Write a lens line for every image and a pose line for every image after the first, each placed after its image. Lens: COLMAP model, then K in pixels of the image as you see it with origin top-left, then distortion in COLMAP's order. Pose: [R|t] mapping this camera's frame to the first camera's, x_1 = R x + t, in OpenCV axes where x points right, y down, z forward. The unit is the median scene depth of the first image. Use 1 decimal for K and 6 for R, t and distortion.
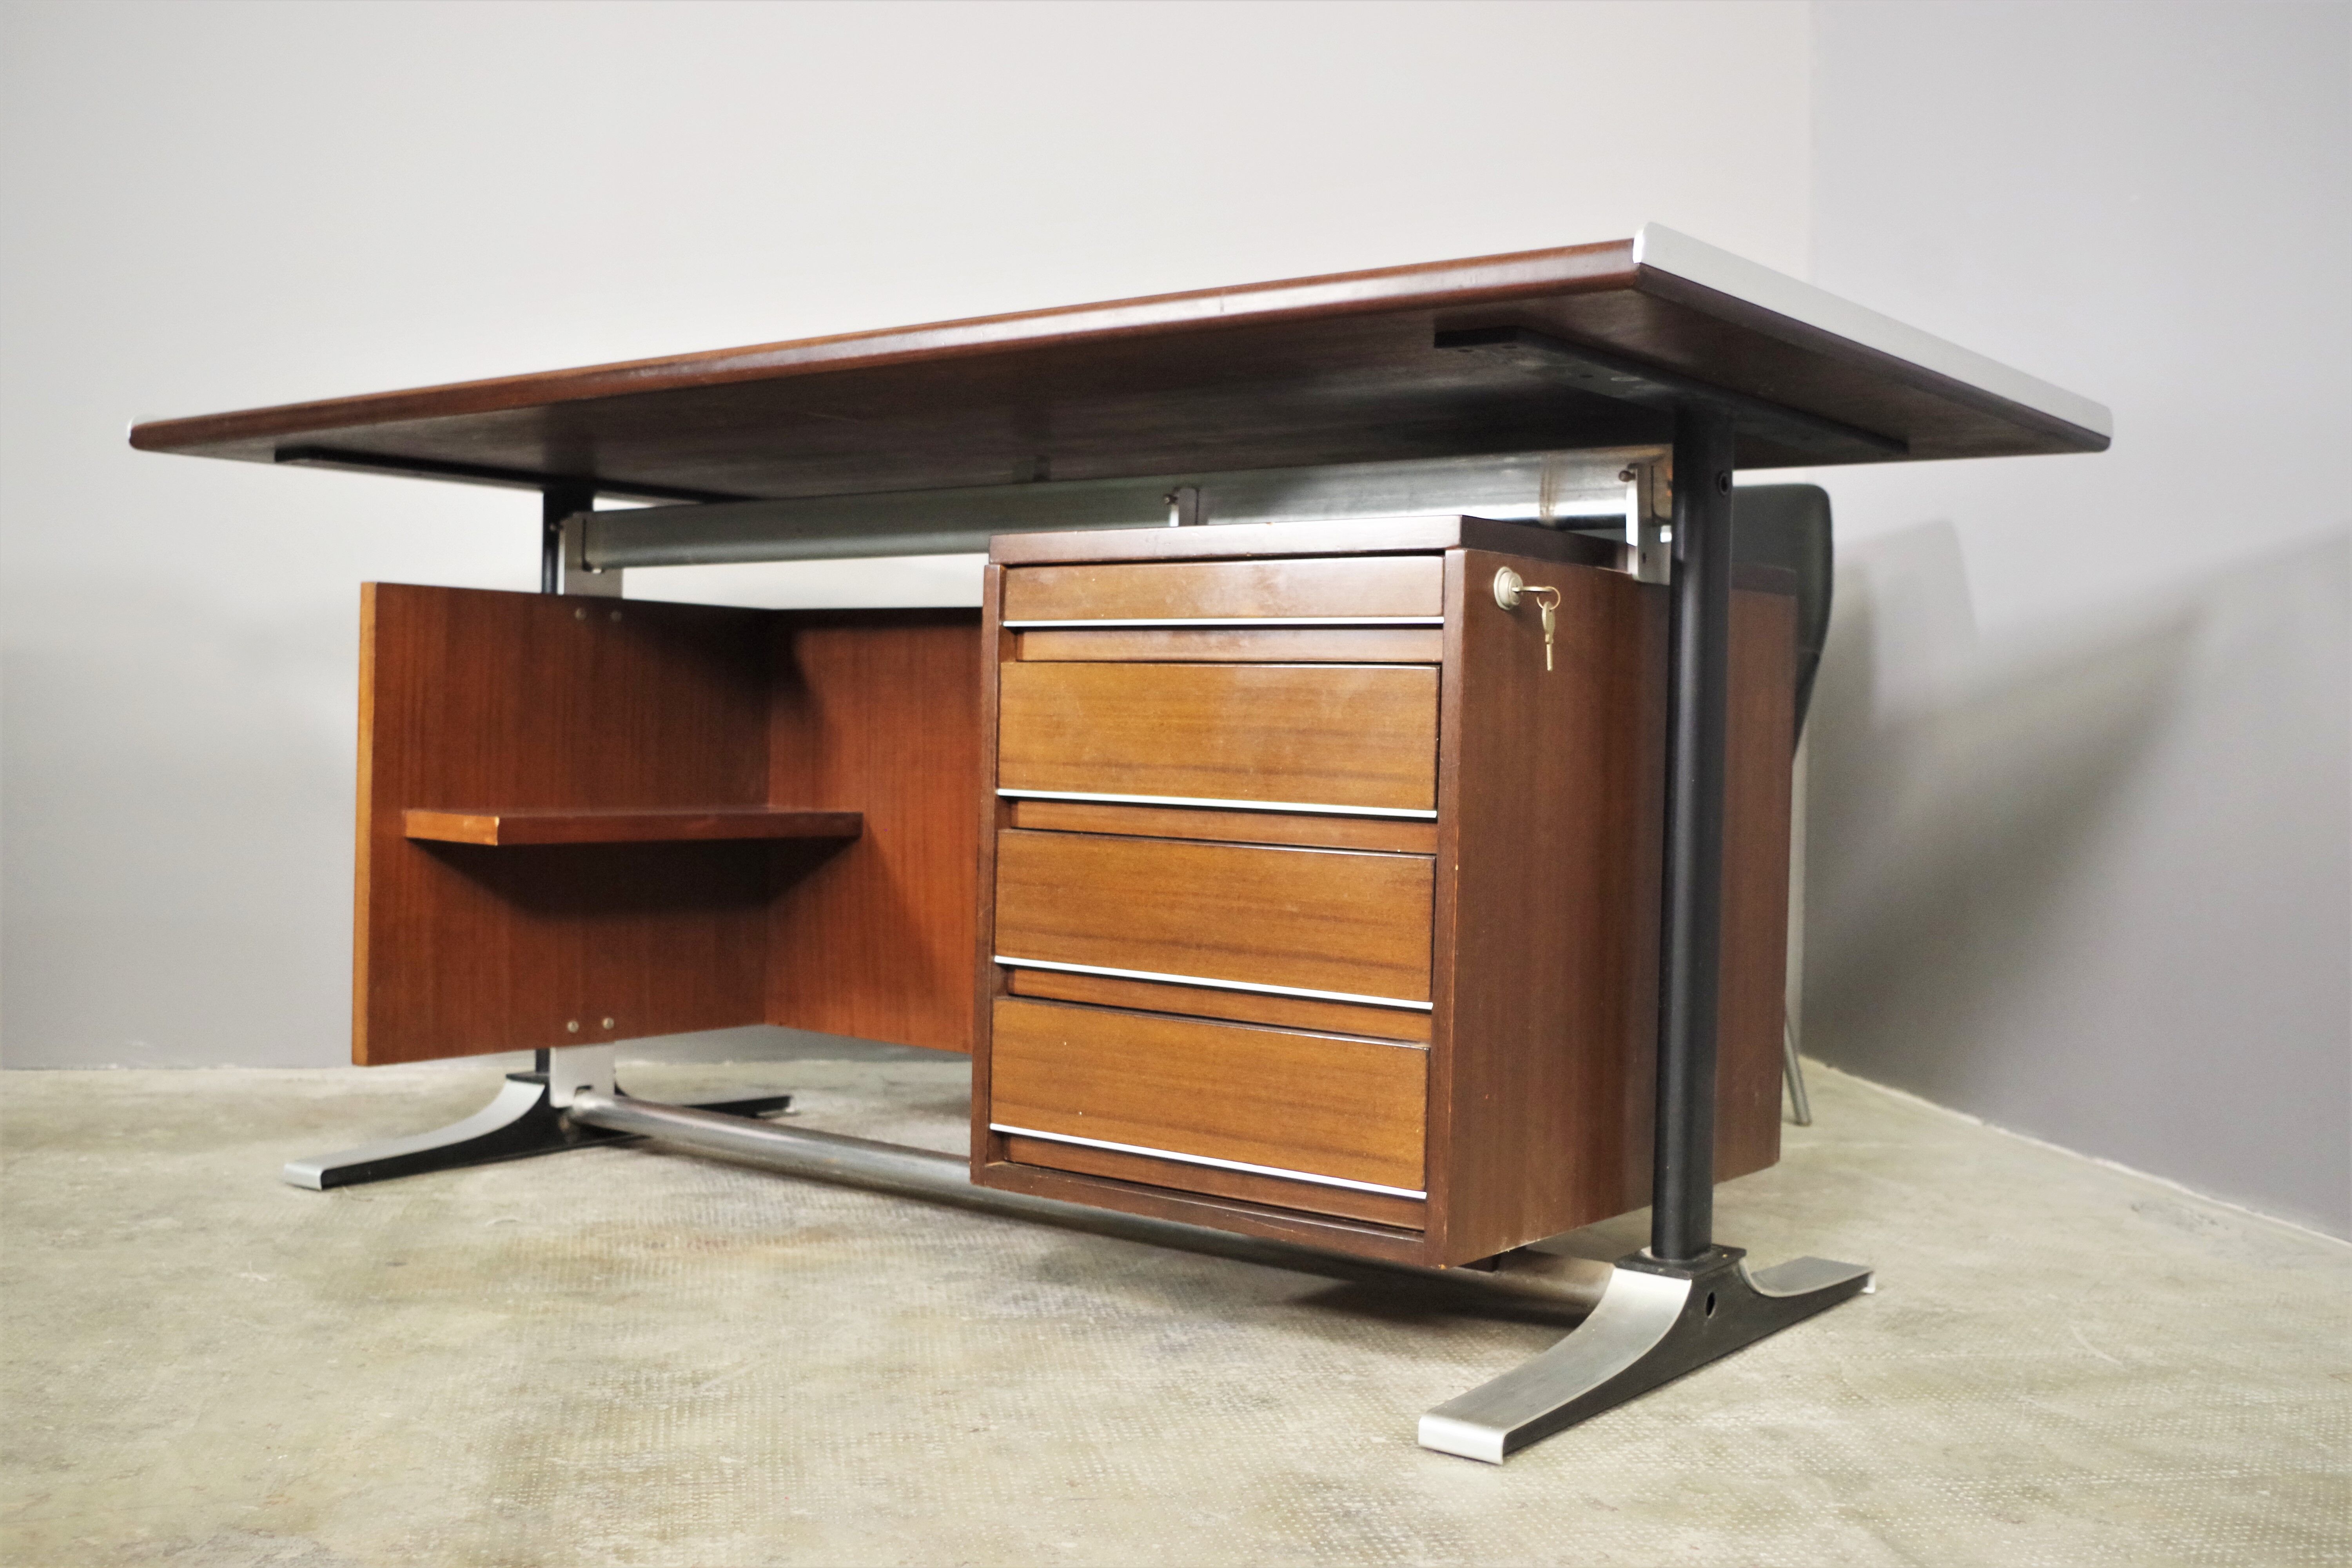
lens RADIAL K [[2378.8, 0, 1168.2], [0, 2378.8, 795.0], [0, 0, 1]] dist [-0.026360, 0.000000]
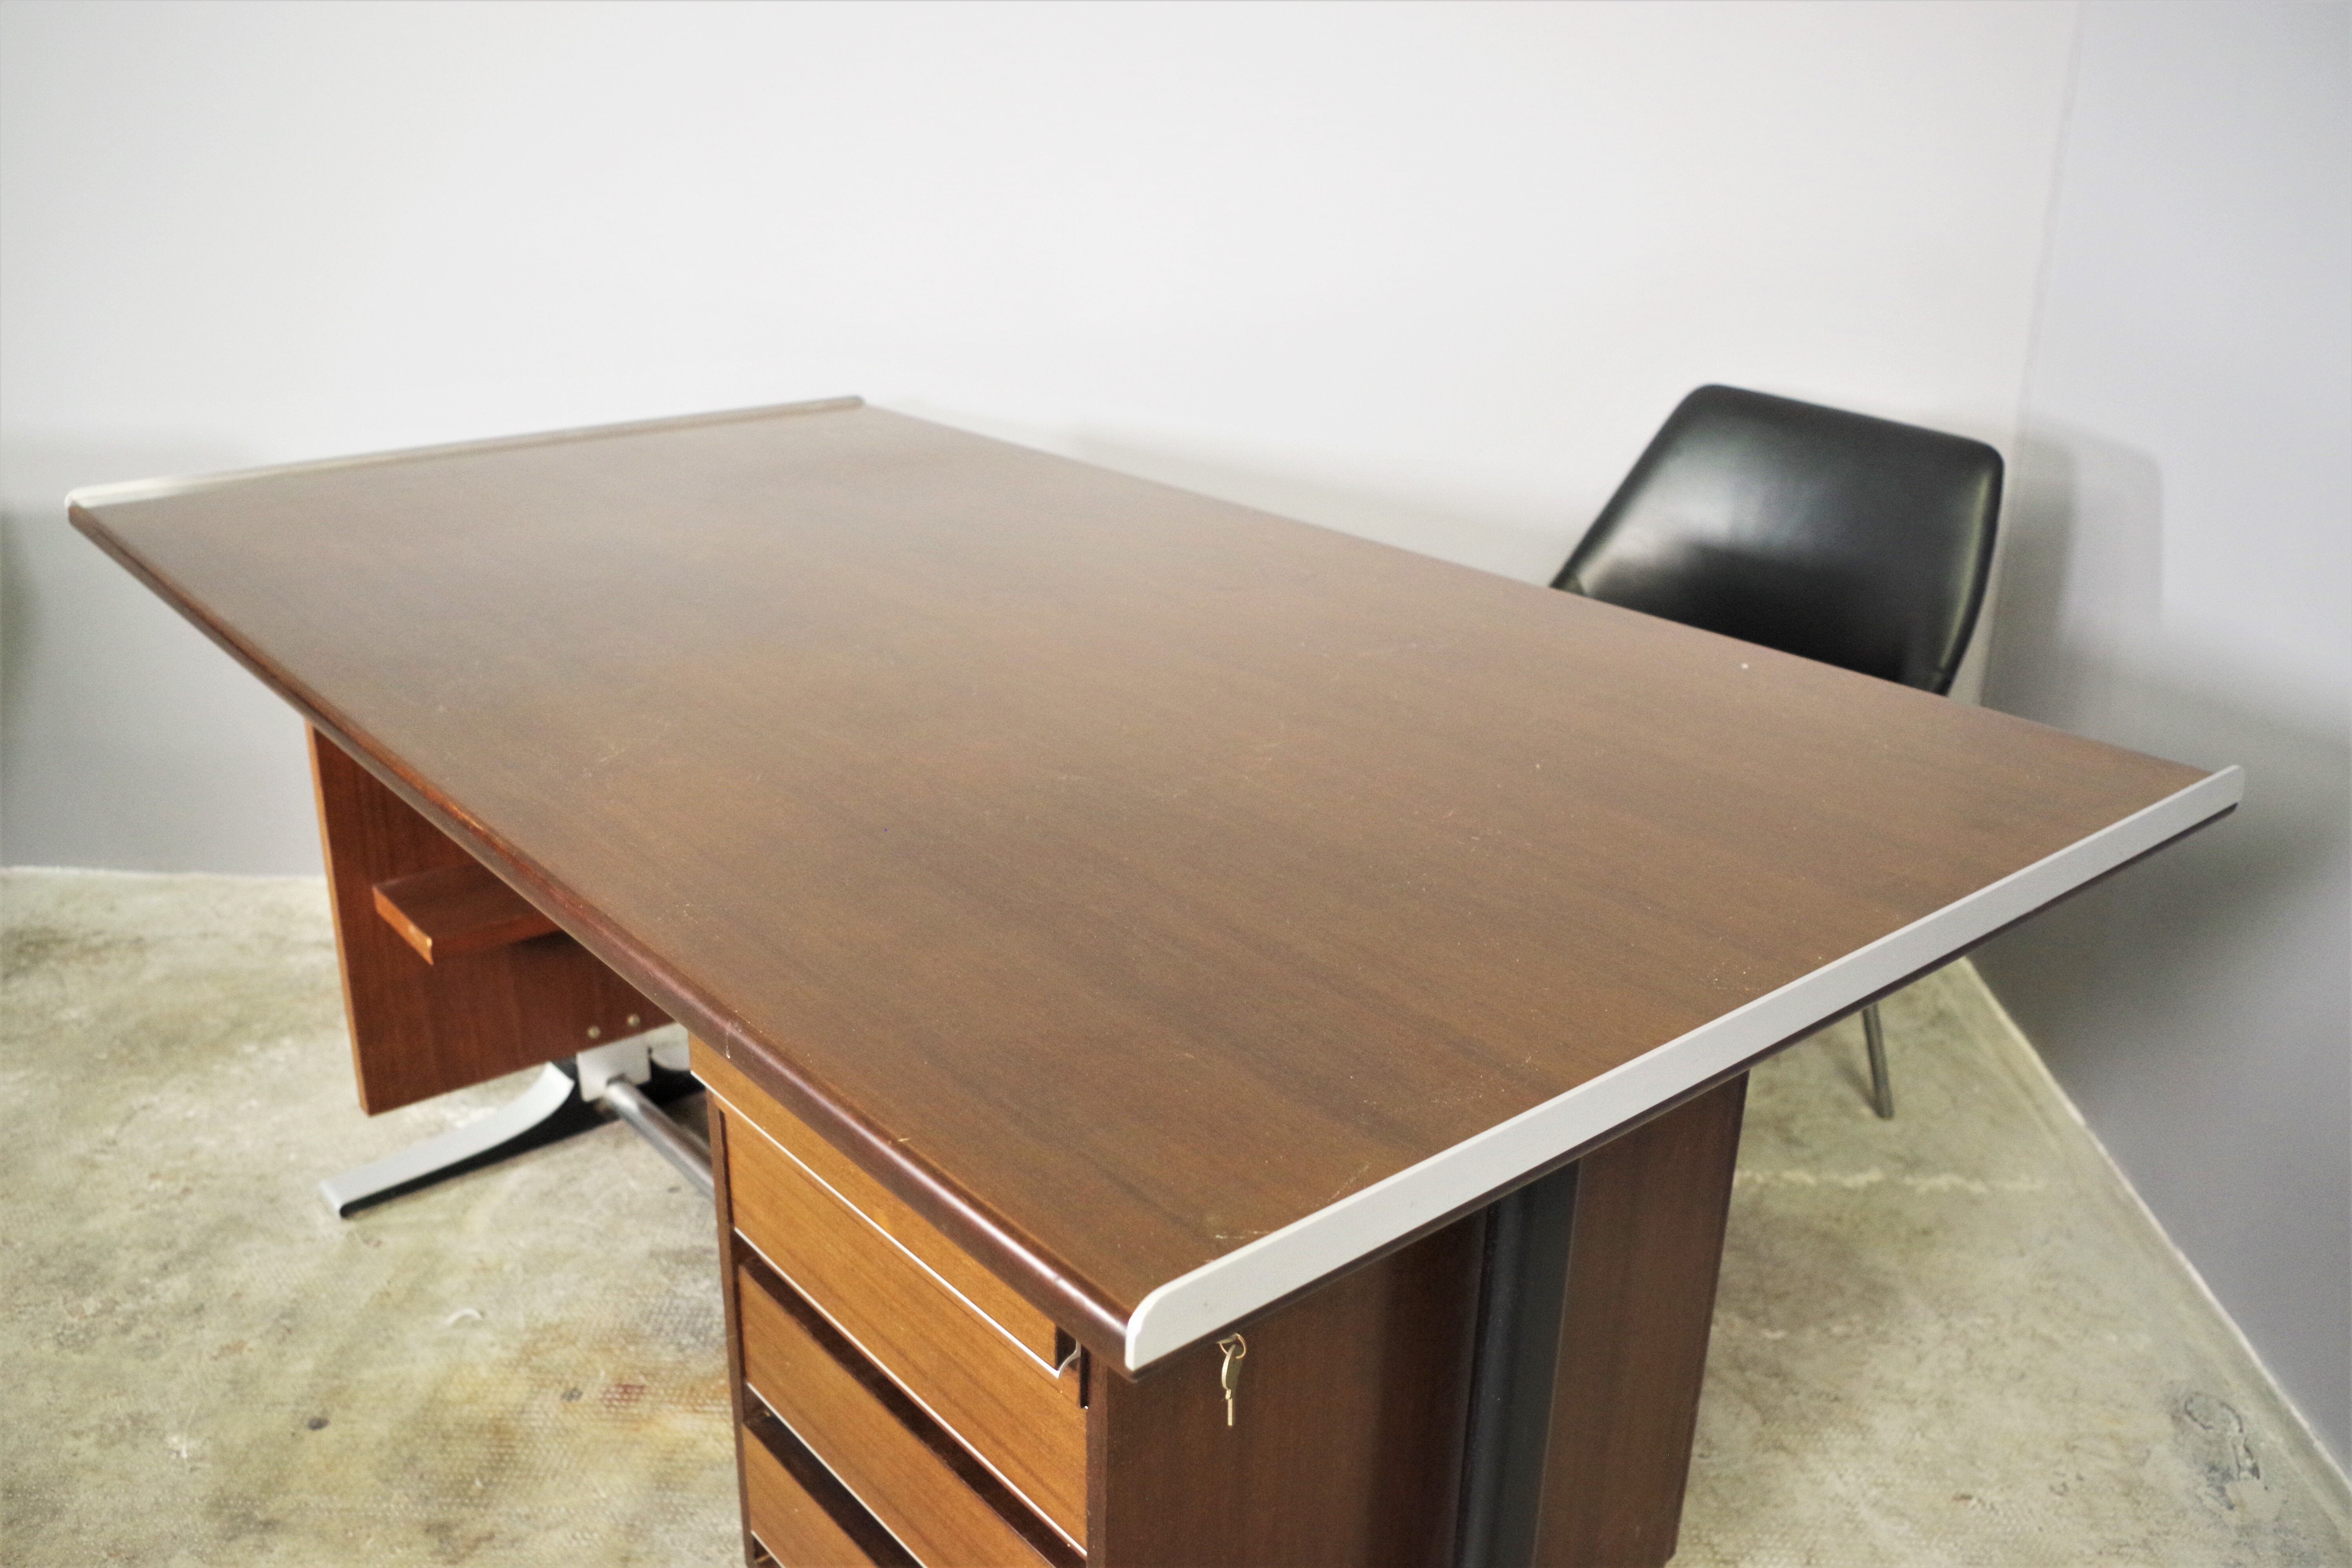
lens RADIAL K [[1958.8, 0, 1182.4], [0, 1958.8, 795.5], [0, 0, 1]] dist [-0.049853, -0.001302]
pose [[0.978182, 0.067571, -0.196455, 0.223383], [0.002044, 0.942452, 0.334336, -0.397462], [0.207741, -0.327443, 0.921751, 0.432726]]
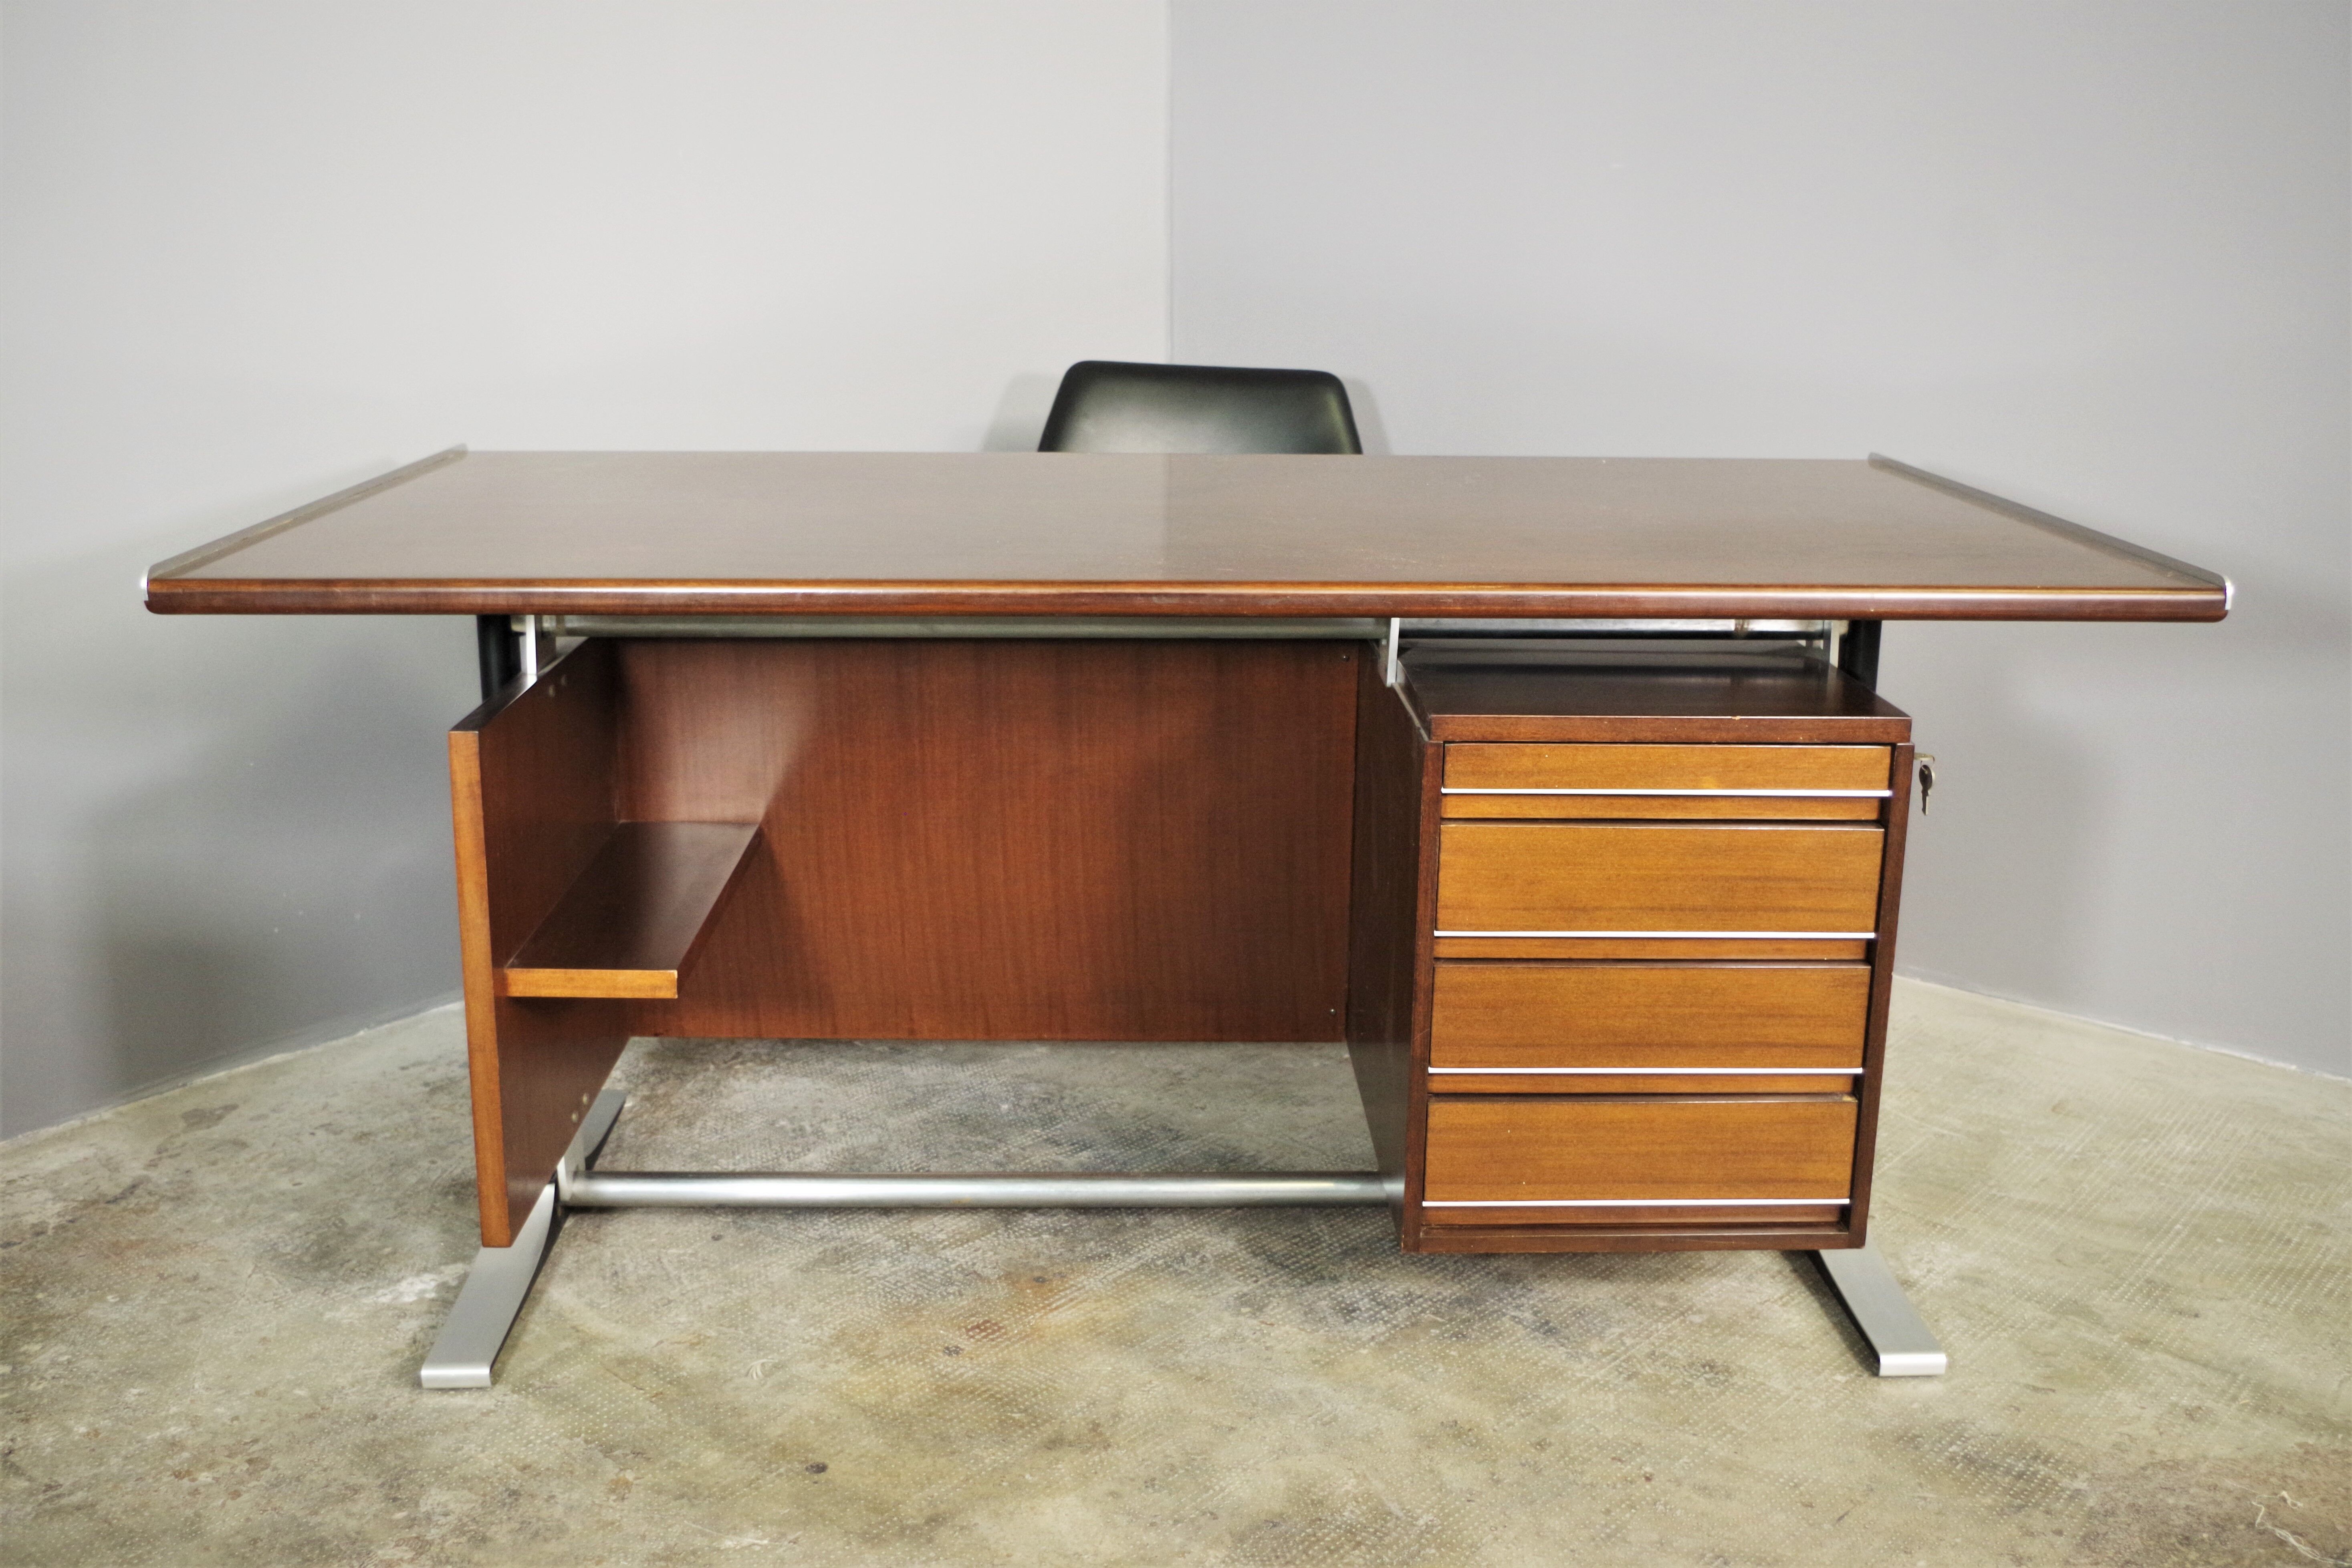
lens RADIAL K [[2236.6, 0, 1156.1], [0, 2236.6, 771.0], [0, 0, 1]] dist [-0.042577, 0.000000]
pose [[0.772239, -0.175088, 0.610730, -0.831803], [0.023329, 0.968443, 0.248141, -0.352751], [-0.634904, -0.177377, 0.751954, 0.298726]]
